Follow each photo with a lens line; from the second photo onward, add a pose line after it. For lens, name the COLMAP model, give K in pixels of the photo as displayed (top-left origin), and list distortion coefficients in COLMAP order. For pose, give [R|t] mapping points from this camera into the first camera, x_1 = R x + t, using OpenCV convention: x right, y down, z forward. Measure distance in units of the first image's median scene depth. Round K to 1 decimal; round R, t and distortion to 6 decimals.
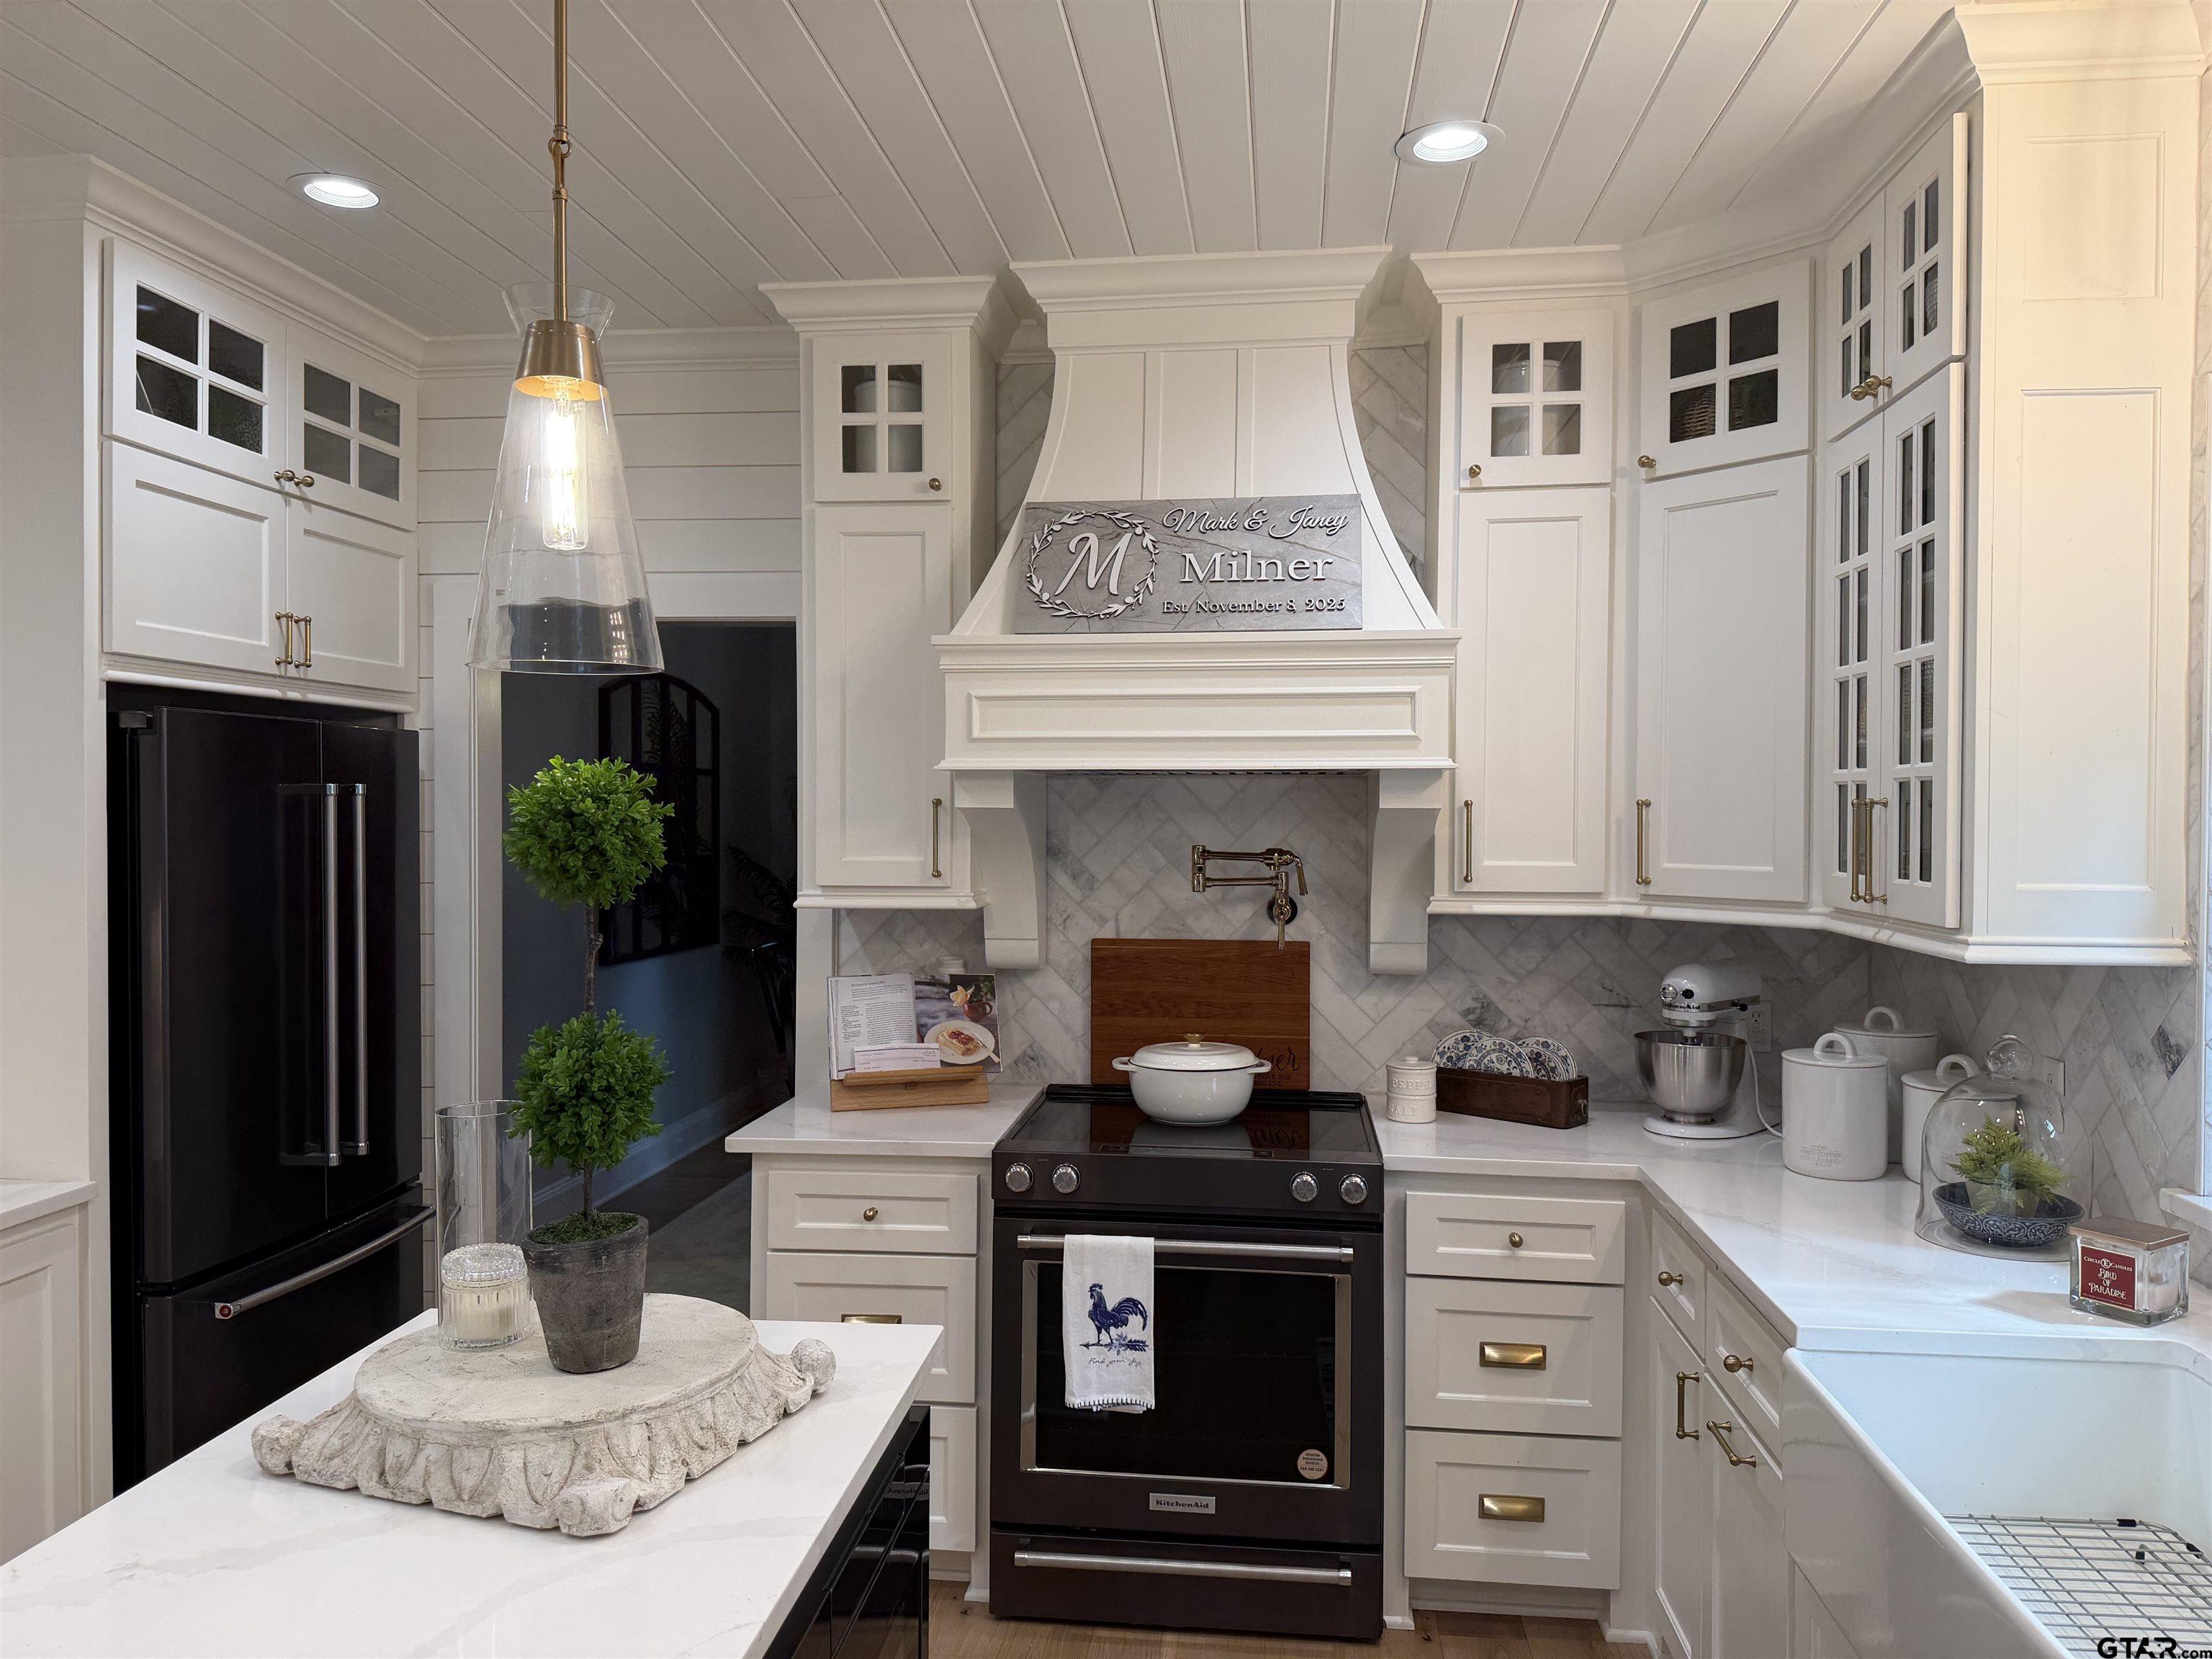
lens RADIAL K [[1544.7, 0, 1112.0], [0, 1544.7, 834.8], [0, 0, 1]] dist [0.132691, -0.206751]
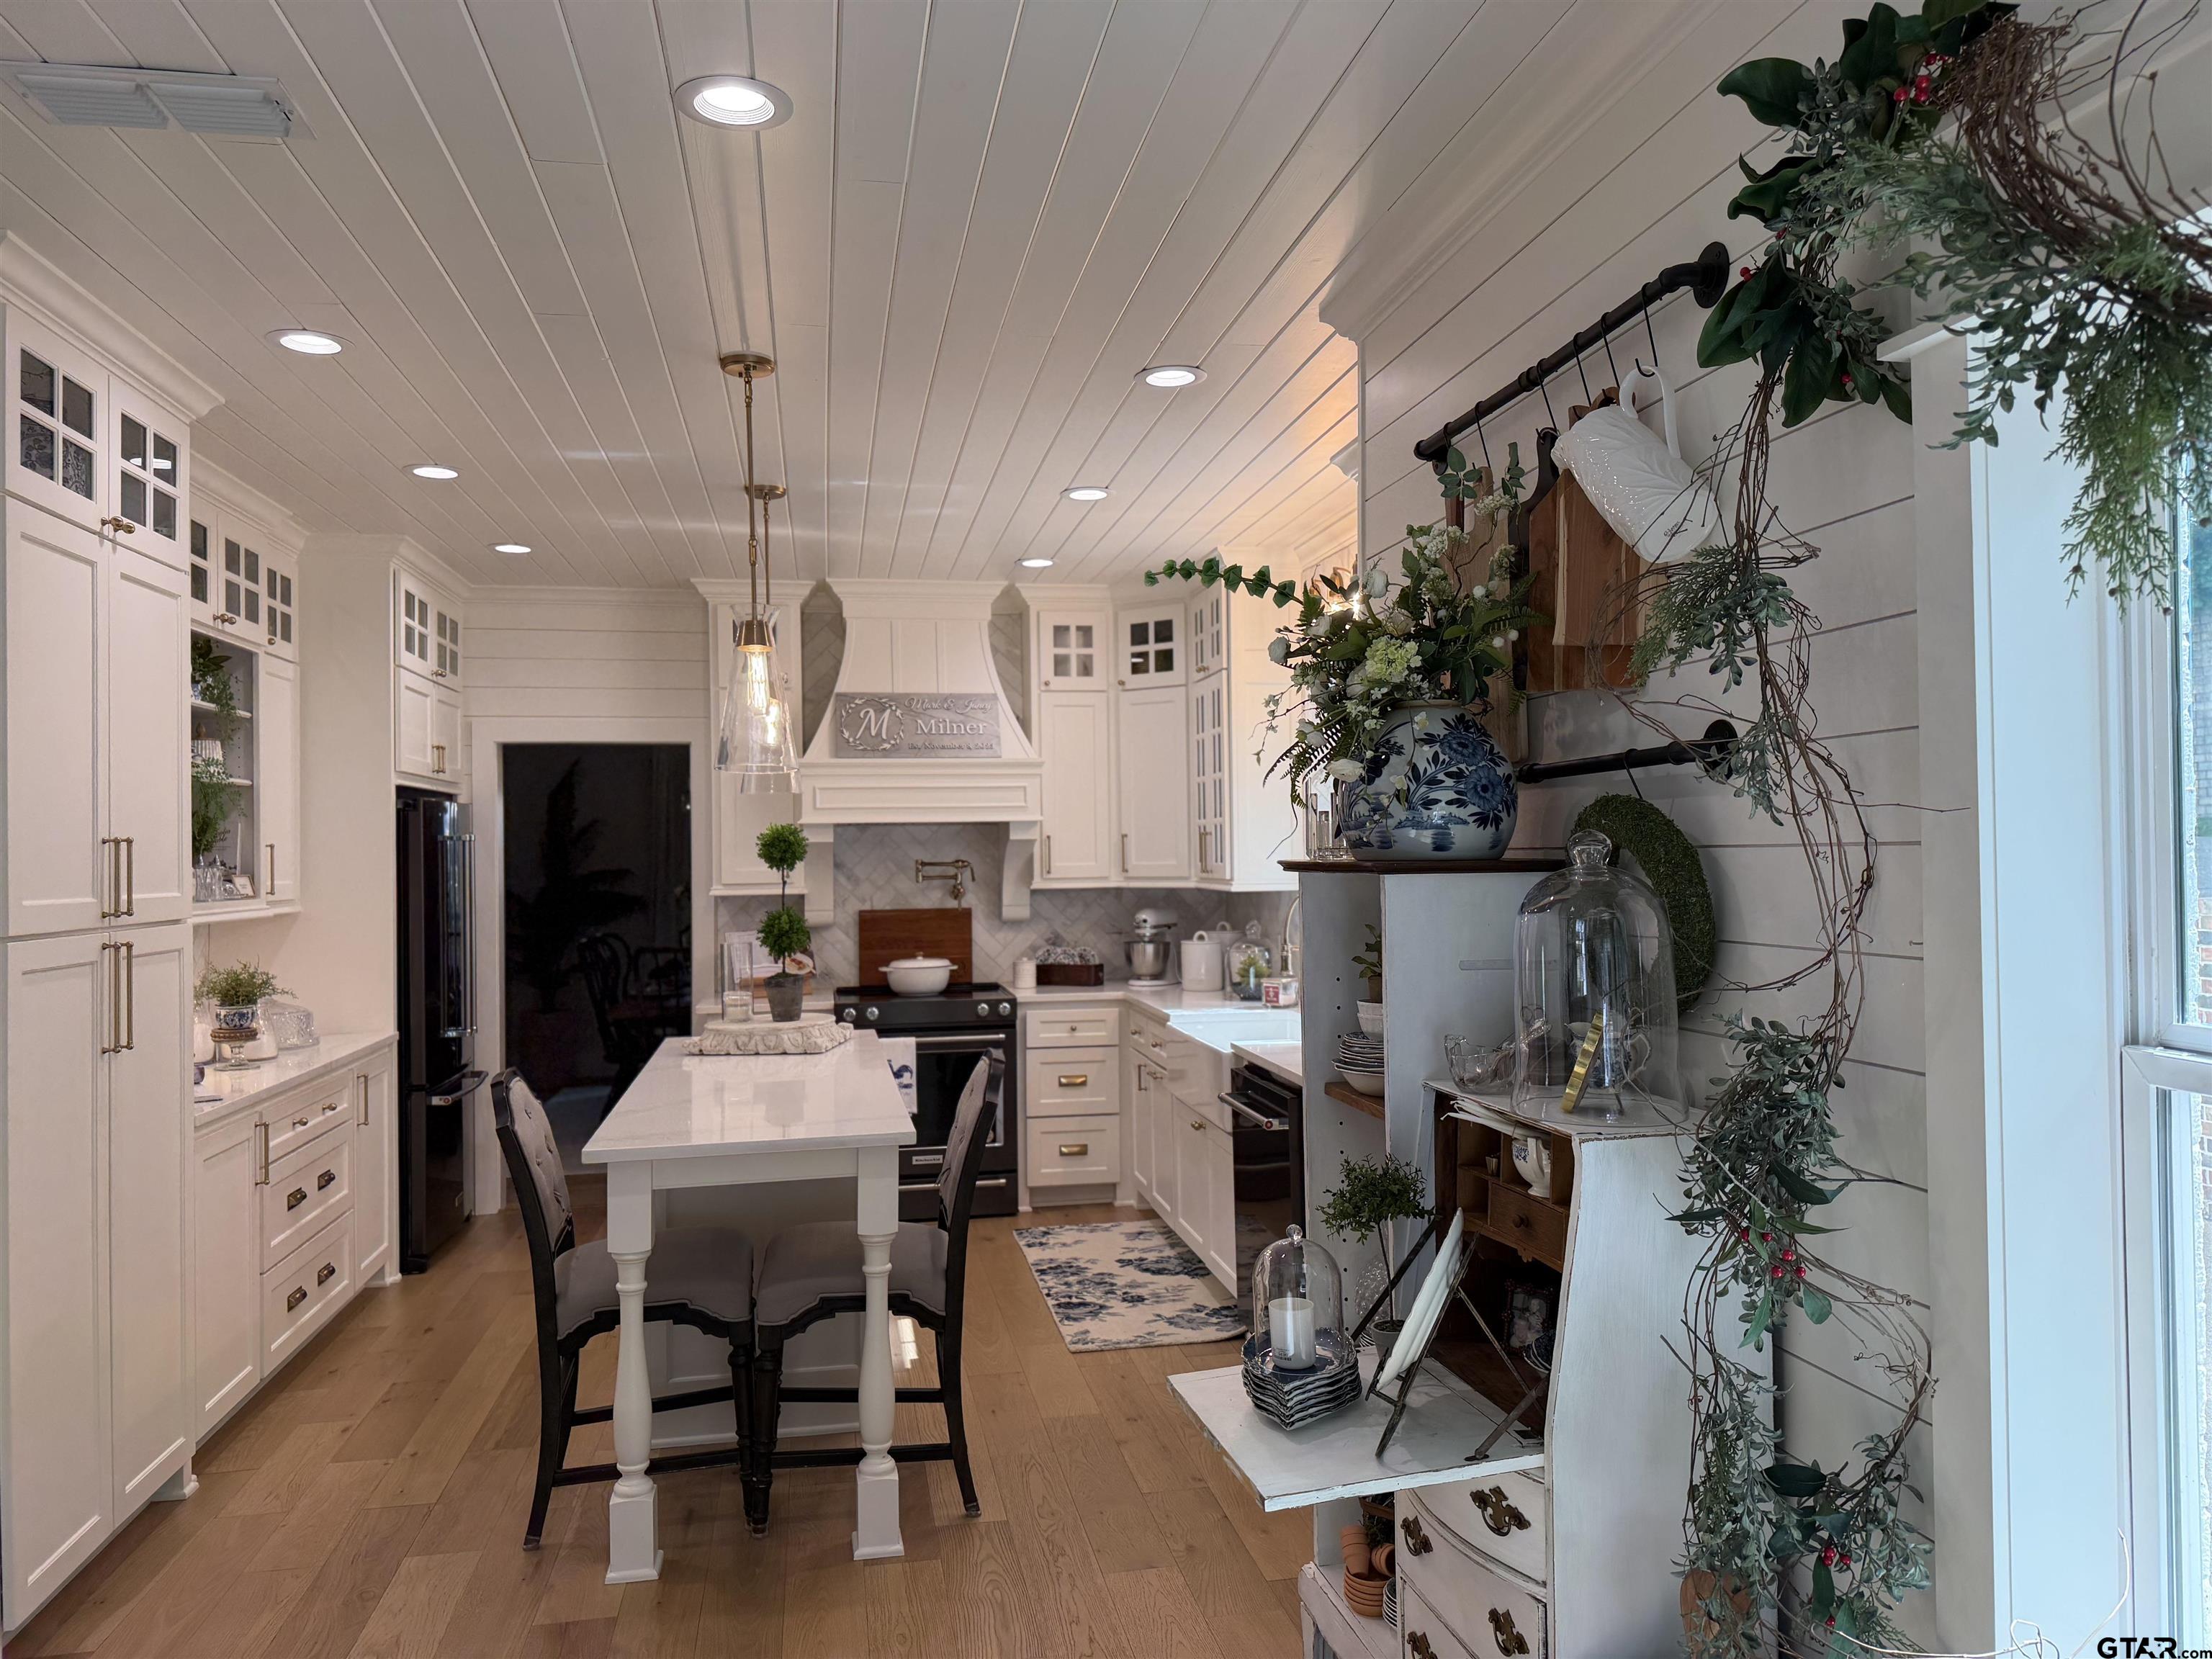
lens RADIAL K [[1544.7, 0, 1112.0], [0, 1544.7, 834.8], [0, 0, 1]] dist [0.132691, -0.206751]
pose [[0.957088, -0.014074, 0.289455, -0.303689], [0.022168, 0.999449, -0.024703, 0.031810], [-0.288948, 0.030060, 0.956873, -1.062914]]
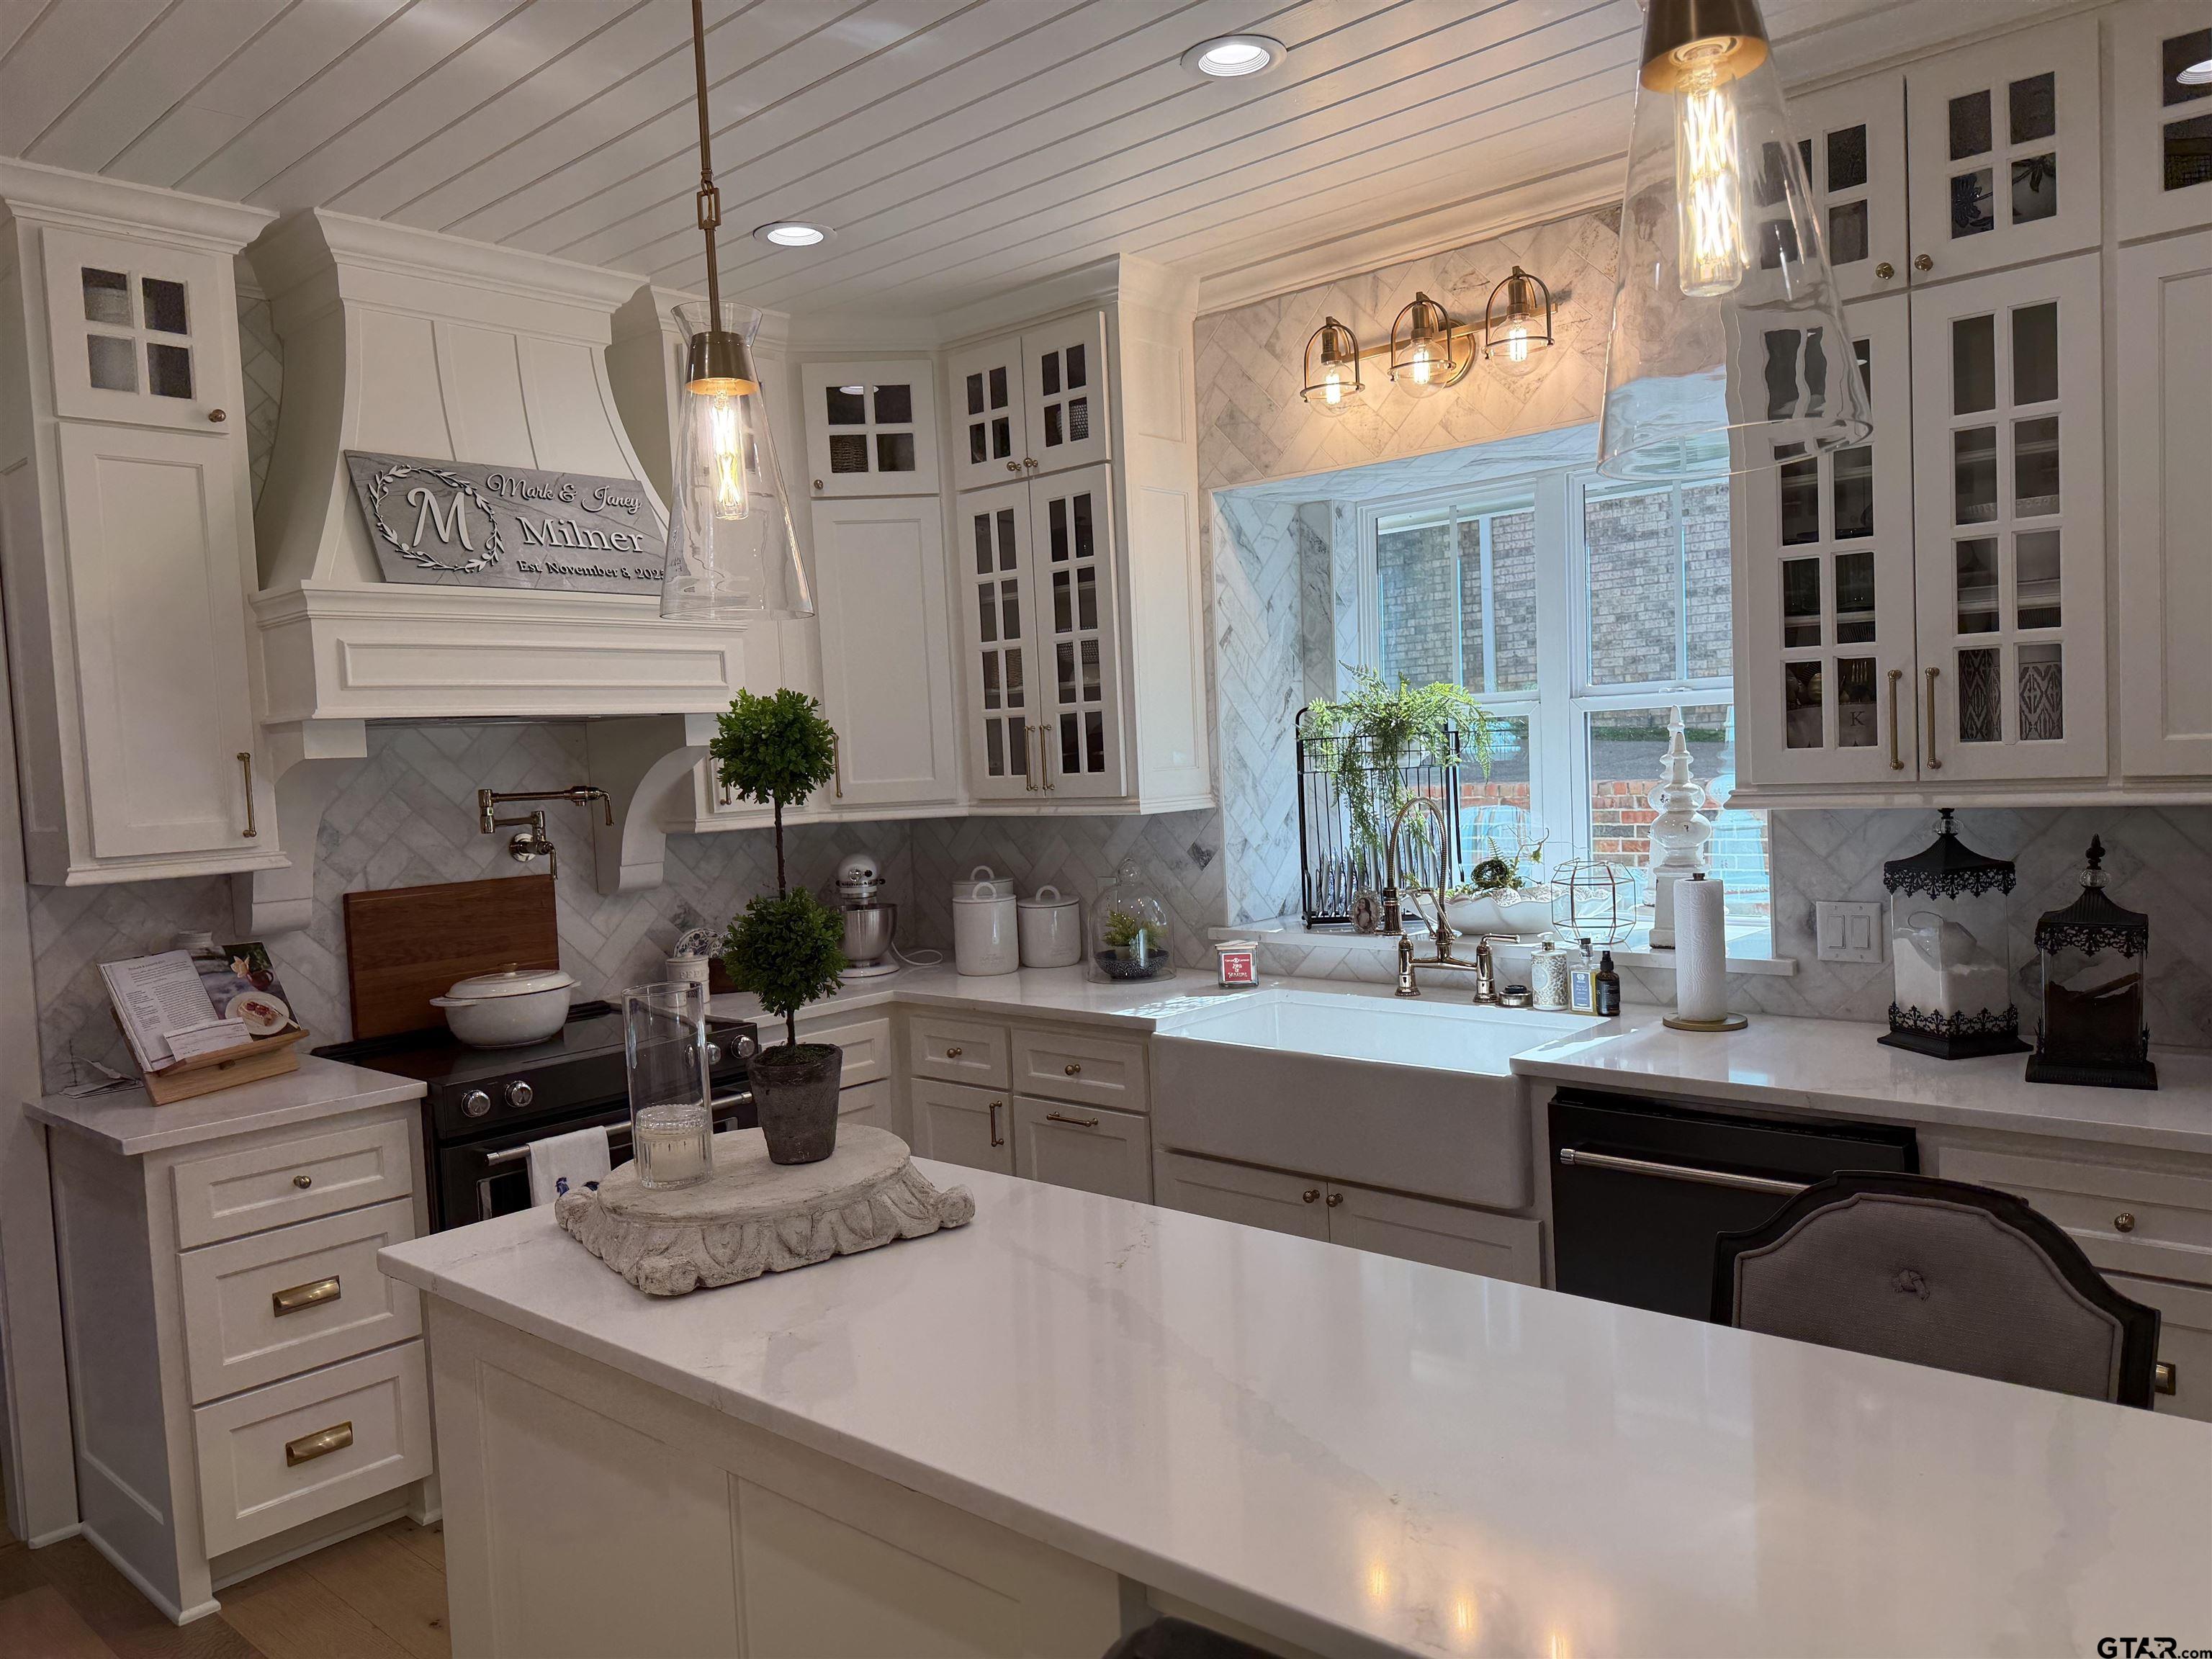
lens RADIAL K [[1544.7, 0, 1112.0], [0, 1544.7, 834.8], [0, 0, 1]] dist [0.132691, -0.206751]
pose [[0.574175, -0.076847, 0.815118, -0.616124], [0.063172, 0.996776, 0.049475, 0.012409], [-0.816292, 0.023086, 0.577178, 0.026392]]
